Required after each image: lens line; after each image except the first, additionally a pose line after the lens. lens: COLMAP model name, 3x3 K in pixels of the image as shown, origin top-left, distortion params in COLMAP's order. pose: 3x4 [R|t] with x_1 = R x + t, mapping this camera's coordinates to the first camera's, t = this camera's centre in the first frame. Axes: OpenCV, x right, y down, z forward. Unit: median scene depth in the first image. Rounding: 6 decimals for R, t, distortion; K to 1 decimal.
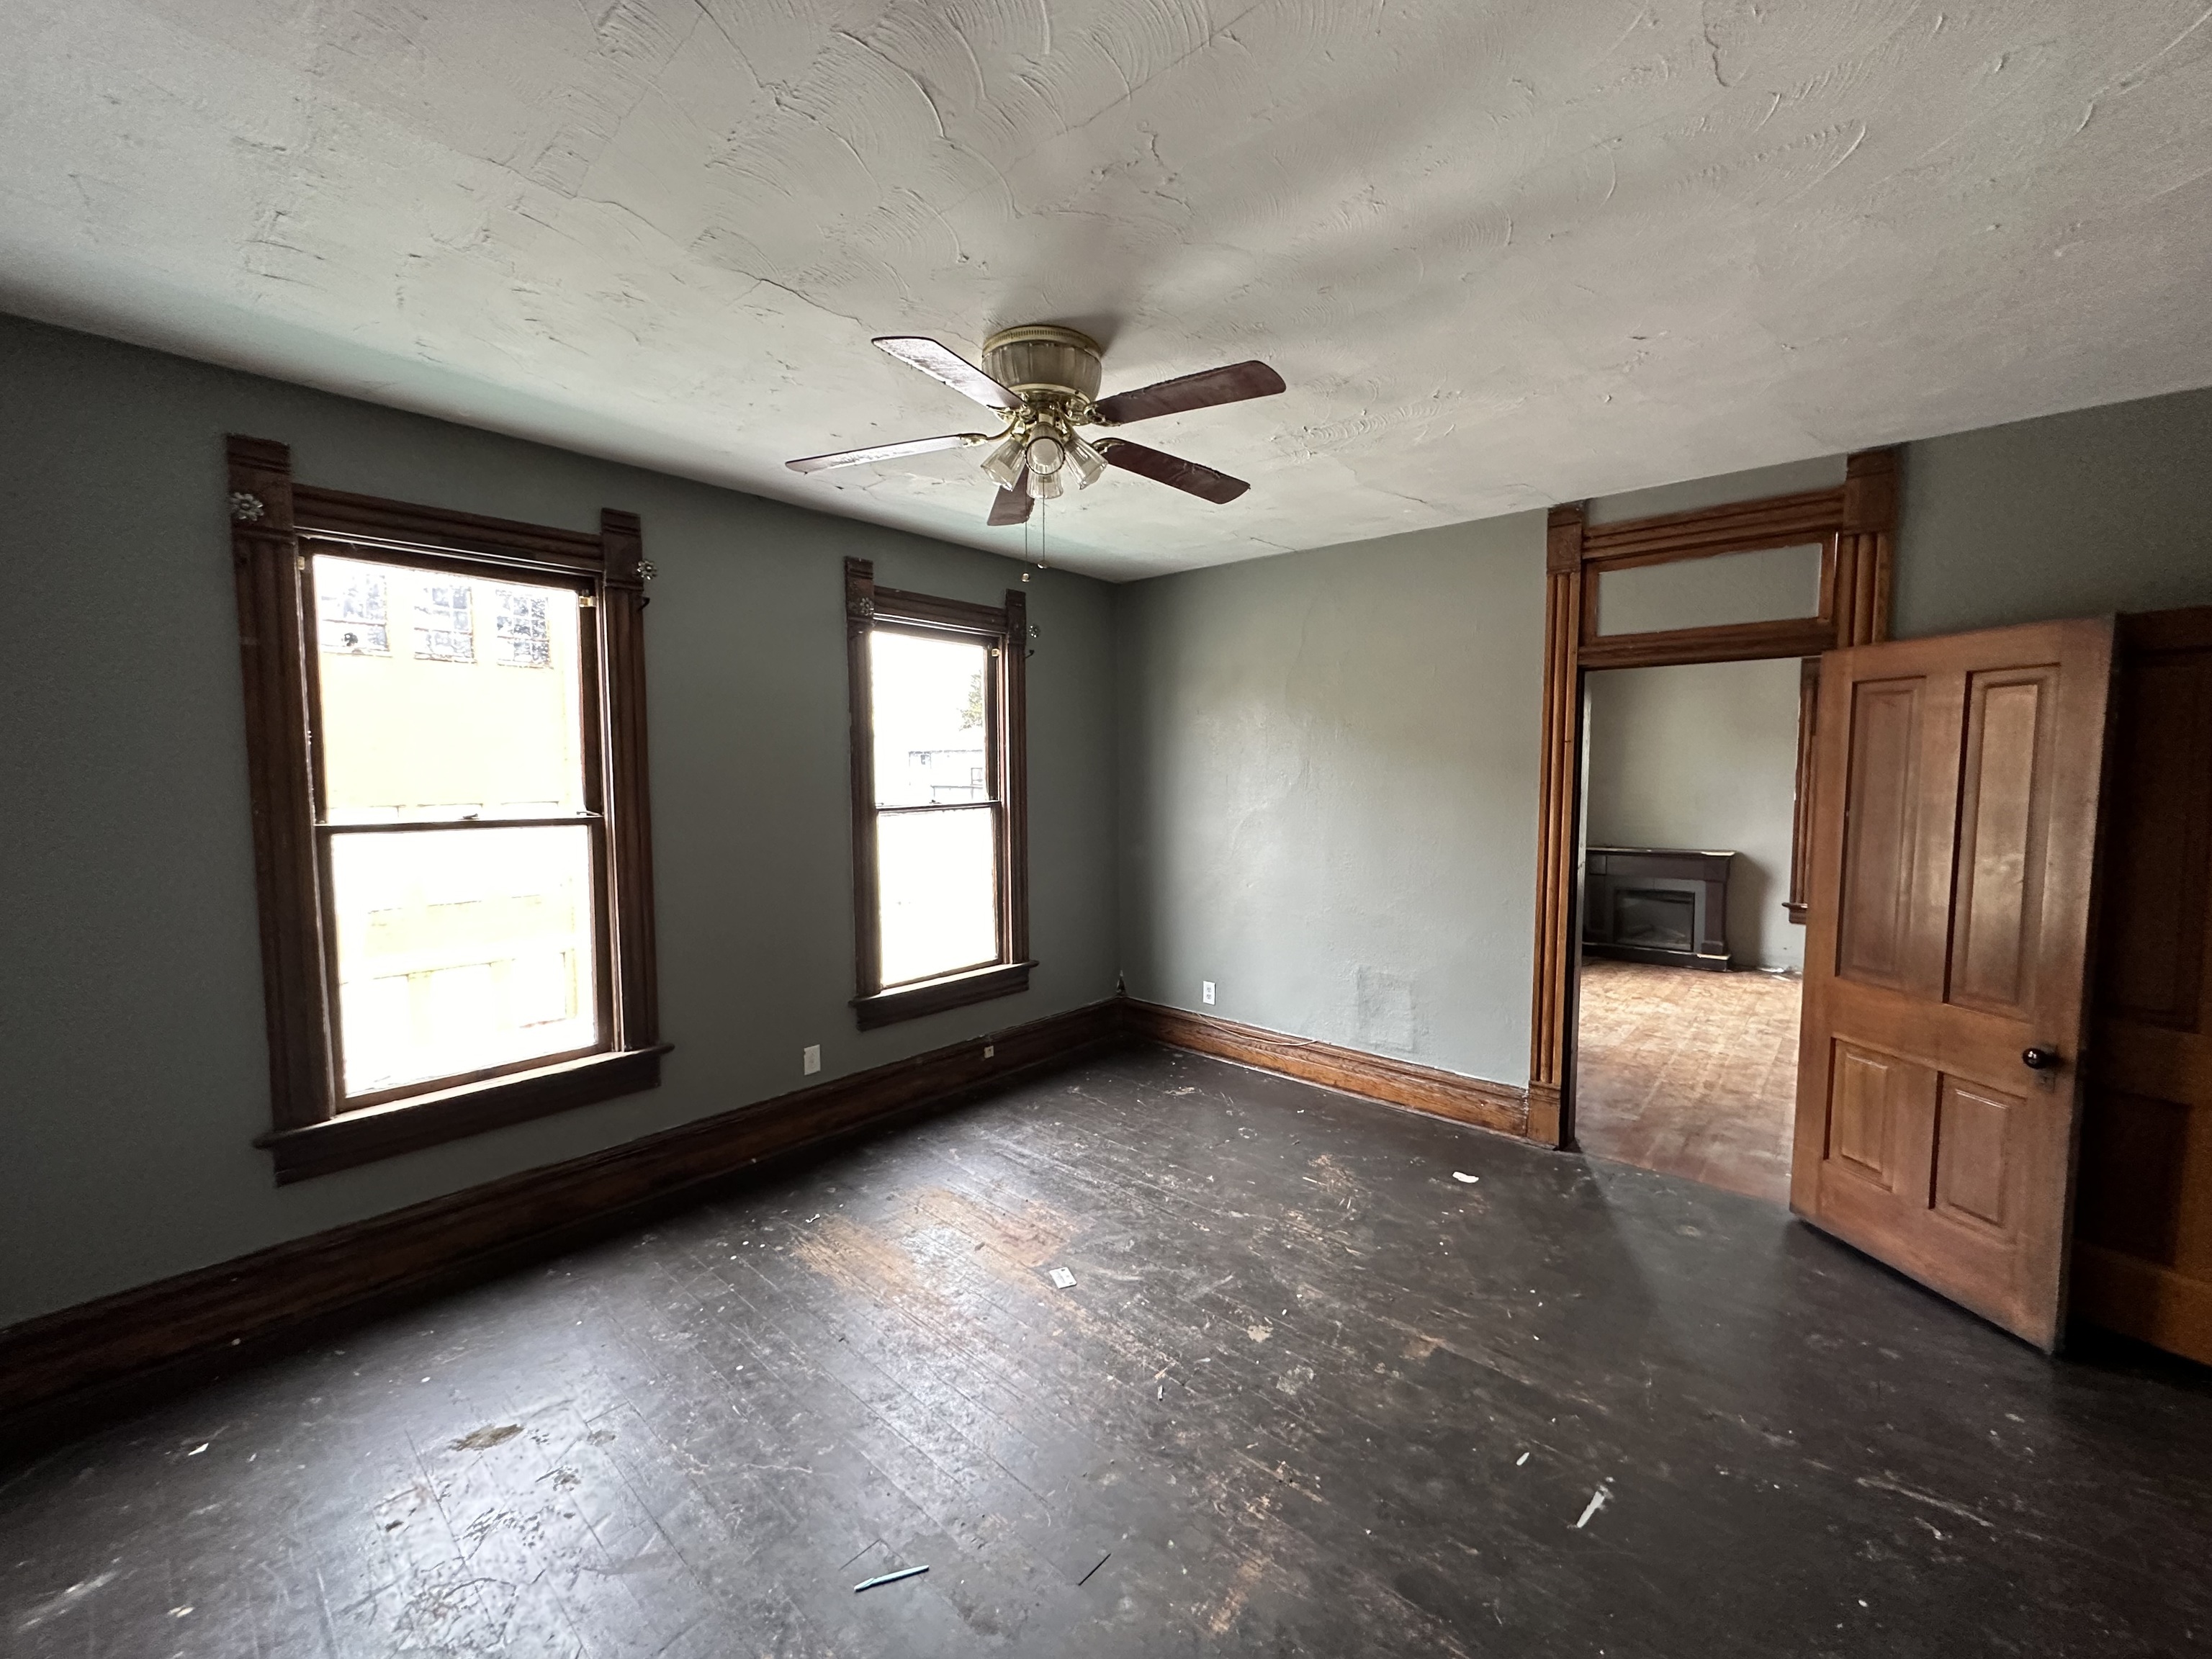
lens RADIAL K [[873.0, 0, 1091.4], [0, 873.0, 833.2], [0, 0, 1]] dist [-0.004517, 0.001101]
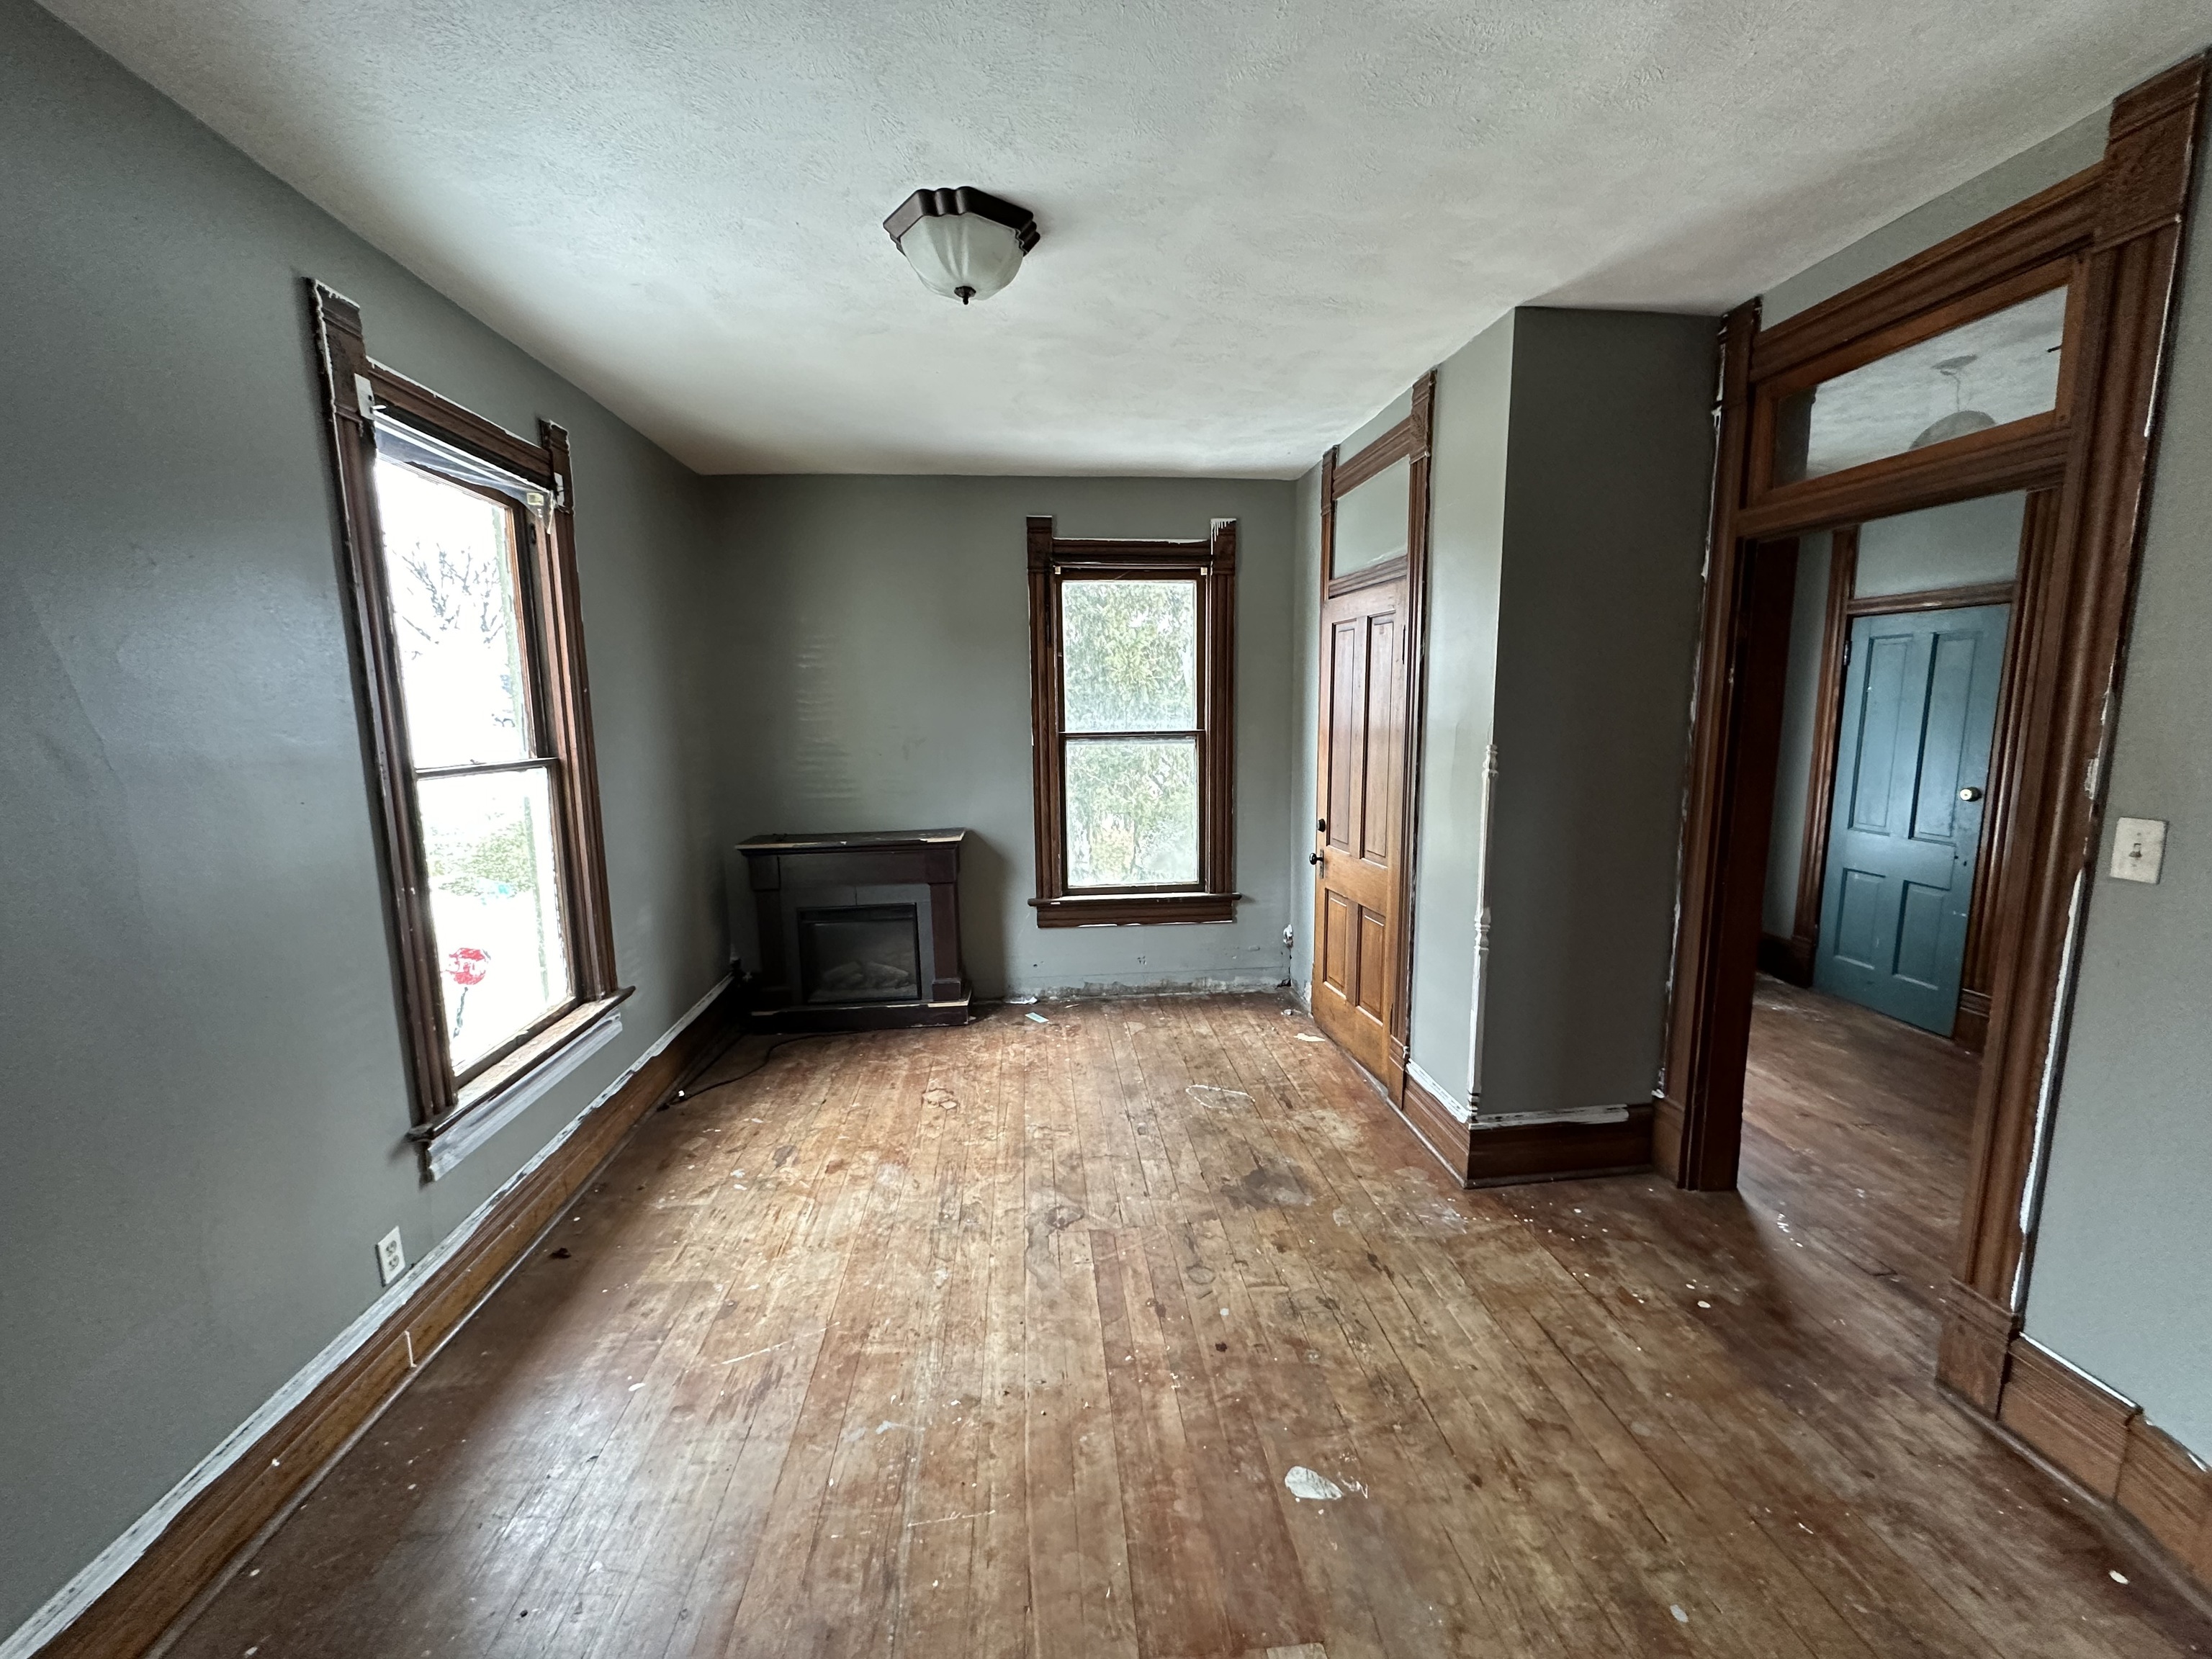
lens RADIAL K [[873.0, 0, 1111.8], [0, 873.0, 828.9], [0, 0, 1]] dist [-0.004517, 0.001101]
pose [[0.671131, -0.110015, 0.733131, 0.779119], [0.062850, 0.993811, 0.091599, -0.070567], [-0.738670, -0.015398, 0.673891, 1.110791]]
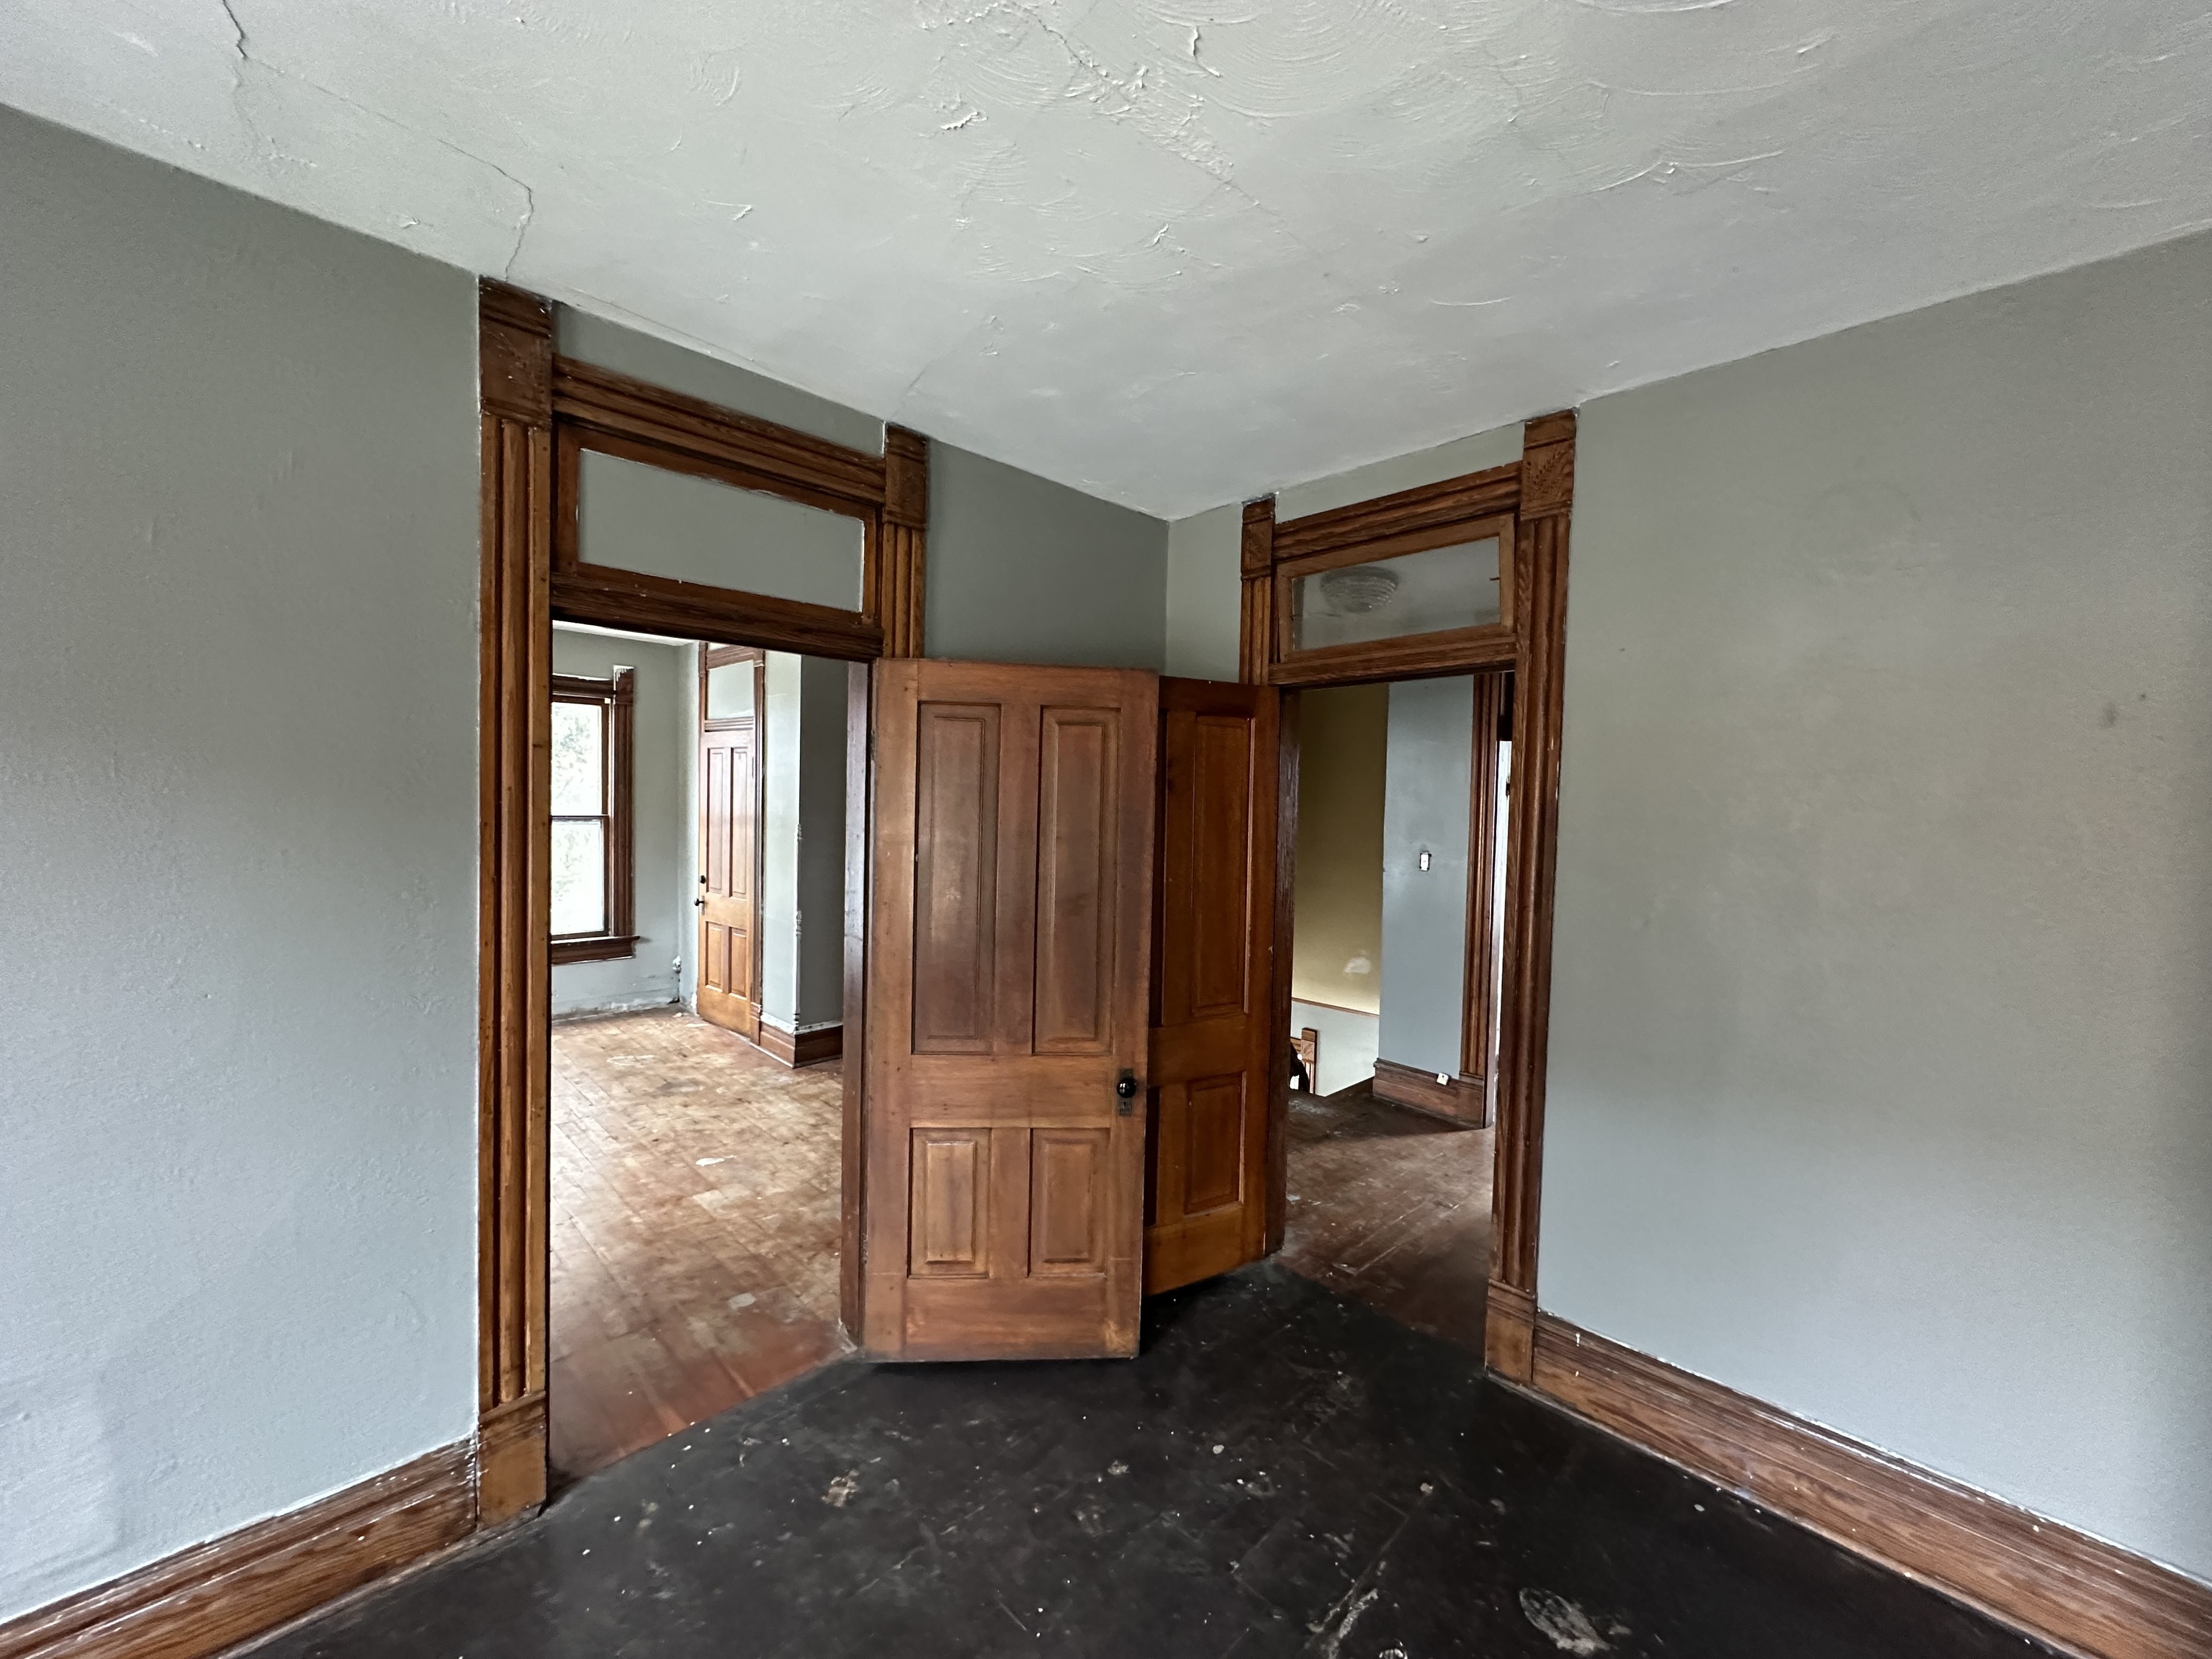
lens RADIAL K [[873.0, 0, 1106.7], [0, 873.0, 829.0], [0, 0, 1]] dist [-0.004517, 0.001101]
pose [[0.056515, -0.031785, 0.997896, 0.042685], [0.048621, 0.998395, 0.029048, -0.062405], [-0.997217, 0.046877, 0.057970, 0.731562]]
